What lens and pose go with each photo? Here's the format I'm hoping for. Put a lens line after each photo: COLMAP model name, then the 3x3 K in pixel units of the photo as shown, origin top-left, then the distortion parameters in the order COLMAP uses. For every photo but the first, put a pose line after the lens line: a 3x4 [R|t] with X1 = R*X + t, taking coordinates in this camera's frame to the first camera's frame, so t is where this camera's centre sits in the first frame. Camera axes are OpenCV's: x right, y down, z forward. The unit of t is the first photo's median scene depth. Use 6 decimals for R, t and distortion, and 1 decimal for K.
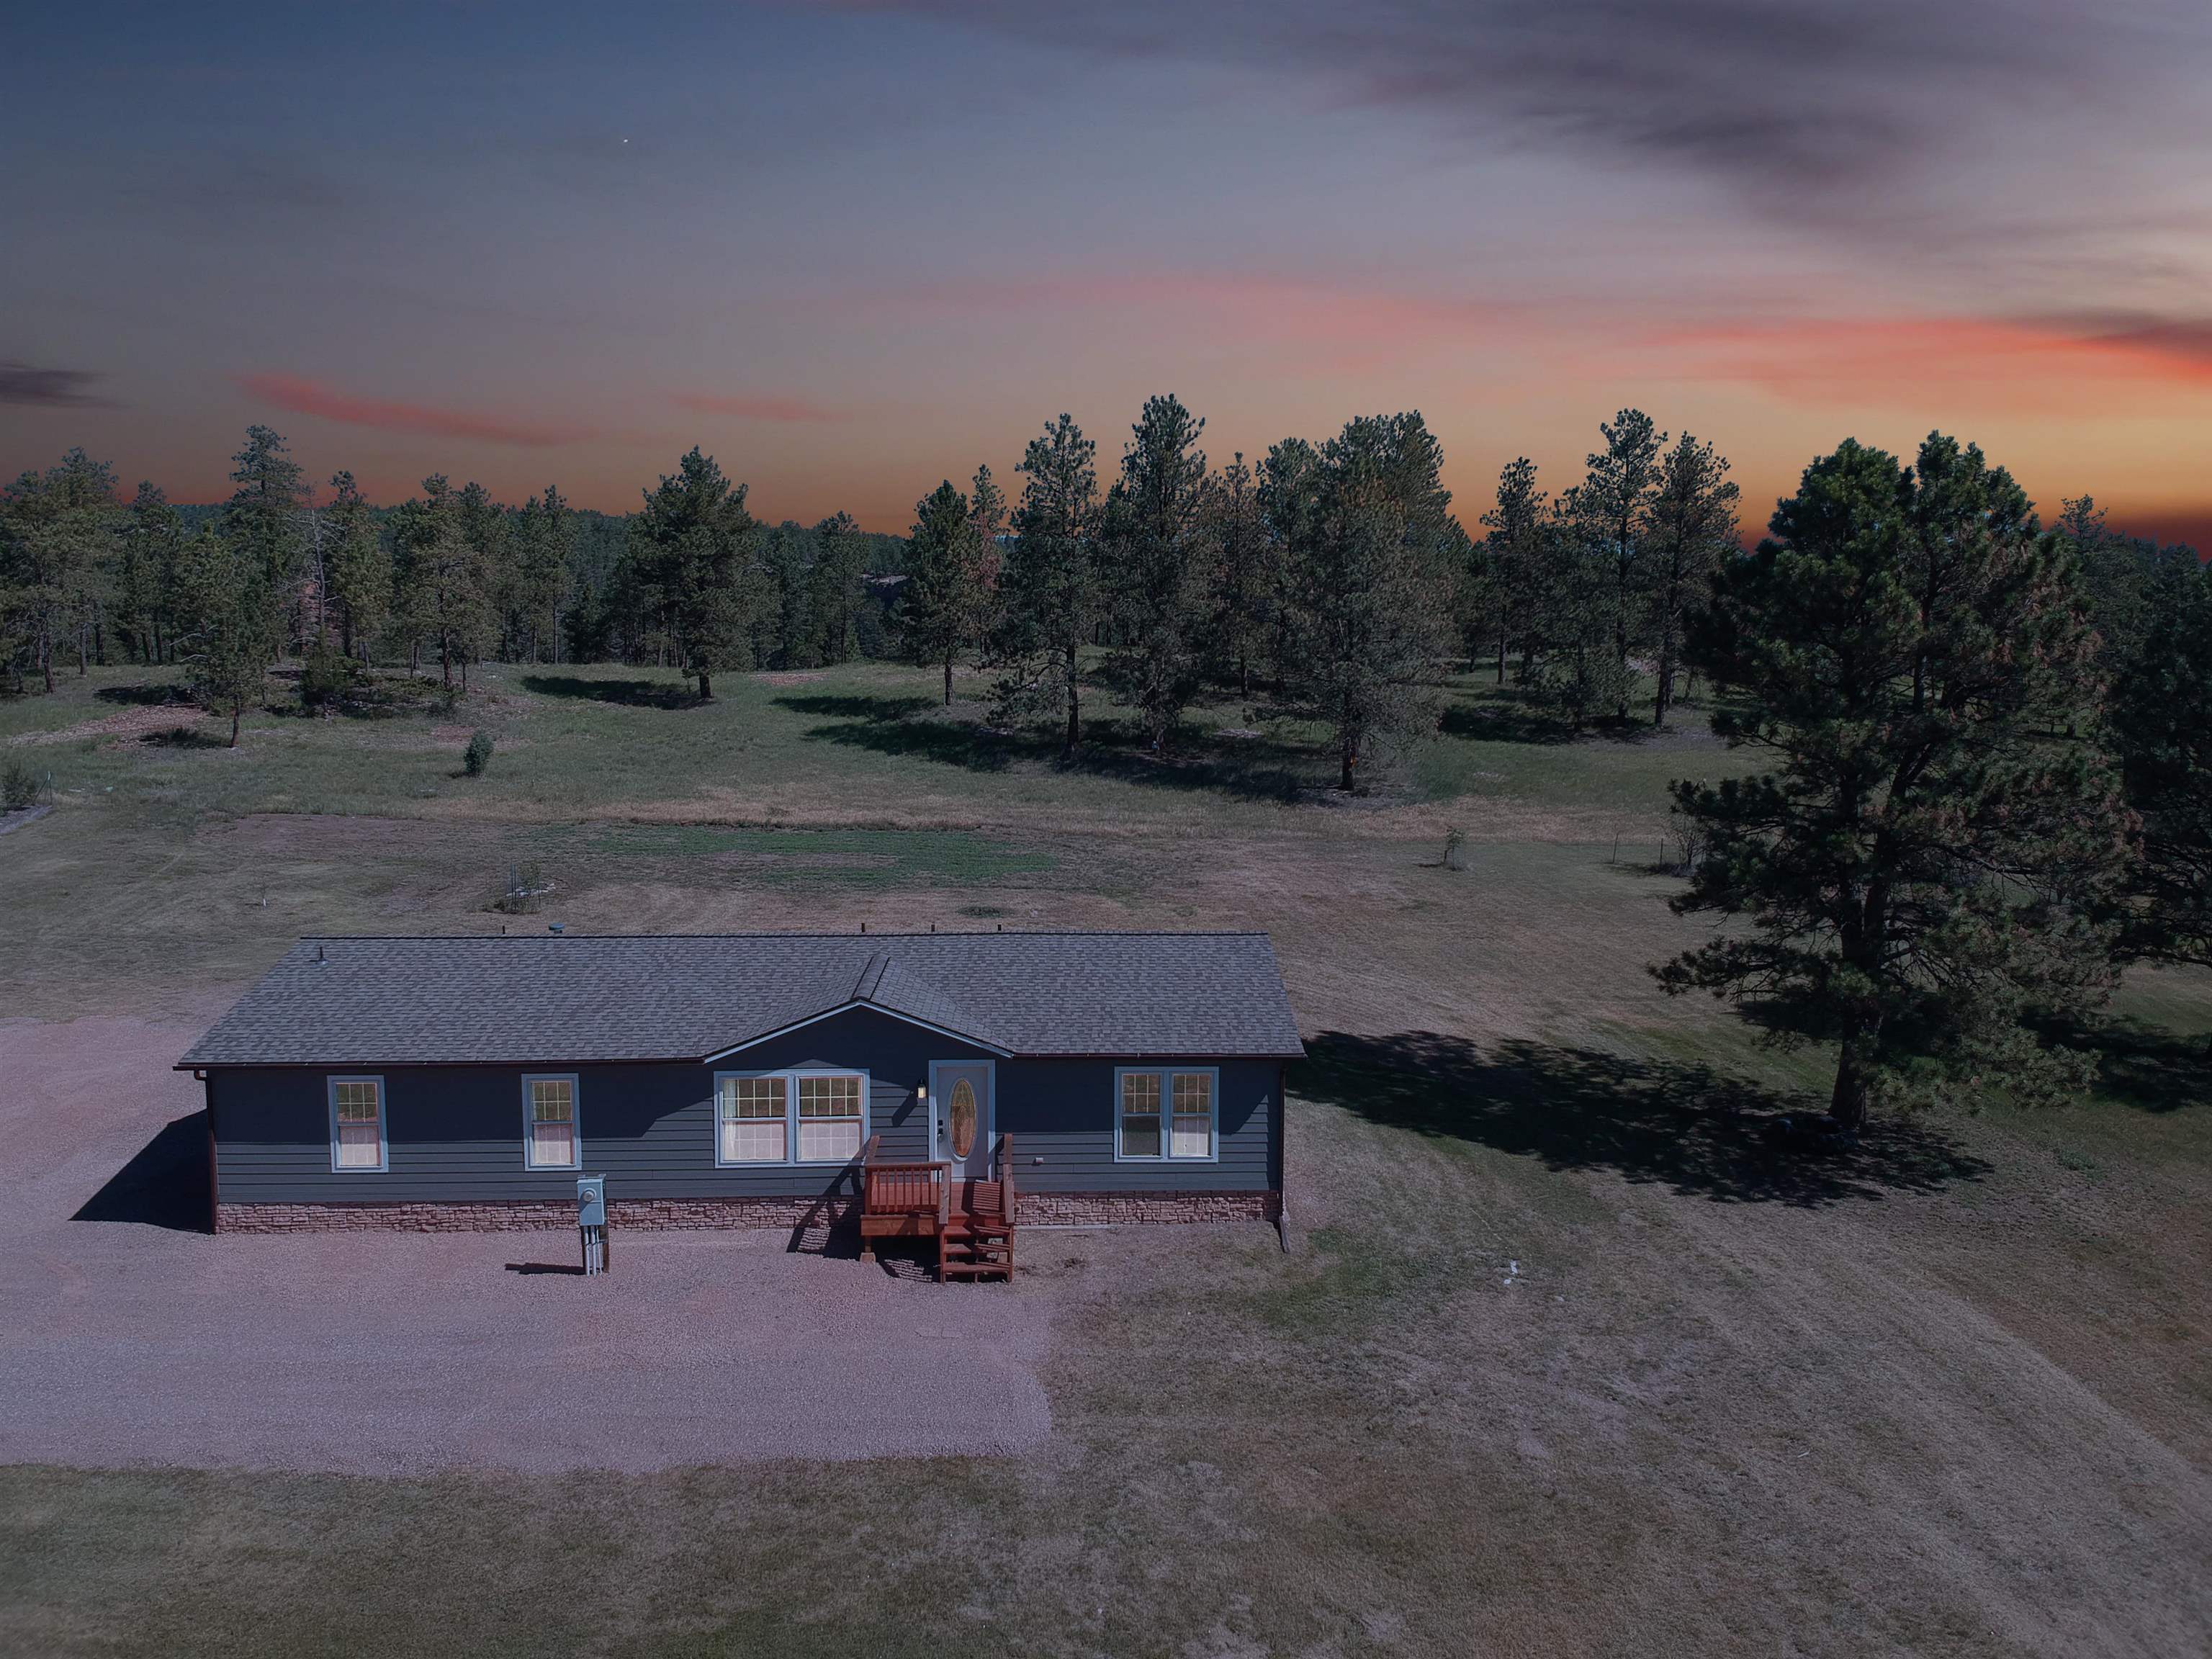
lens RADIAL K [[1617.0, 0, 1093.4], [0, 1617.0, 812.4], [0, 0, 1]] dist [0.104980, -0.182895]
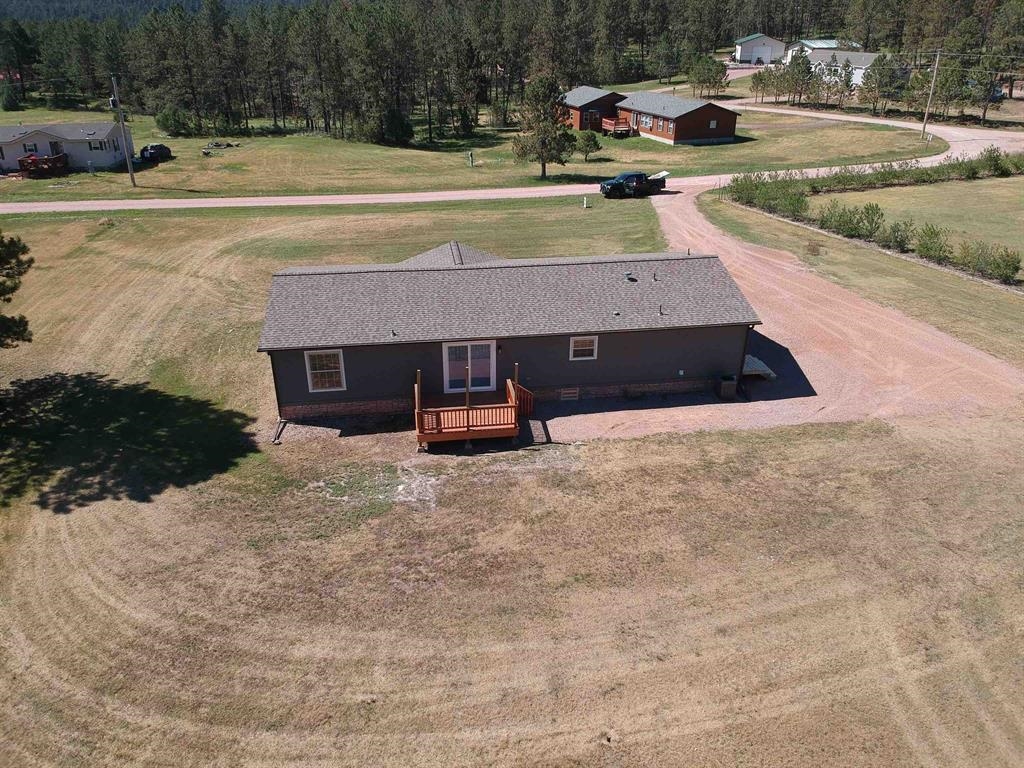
lens RADIAL K [[743.9, 0, 507.9], [0, 743.9, 381.8], [0, 0, 1]] dist [0.103706, -0.178813]
pose [[-0.995234, 0.039664, -0.089084, -0.112979], [-0.014319, 0.844197, 0.535842, -0.366530], [0.096458, 0.534564, -0.839606, 2.174891]]
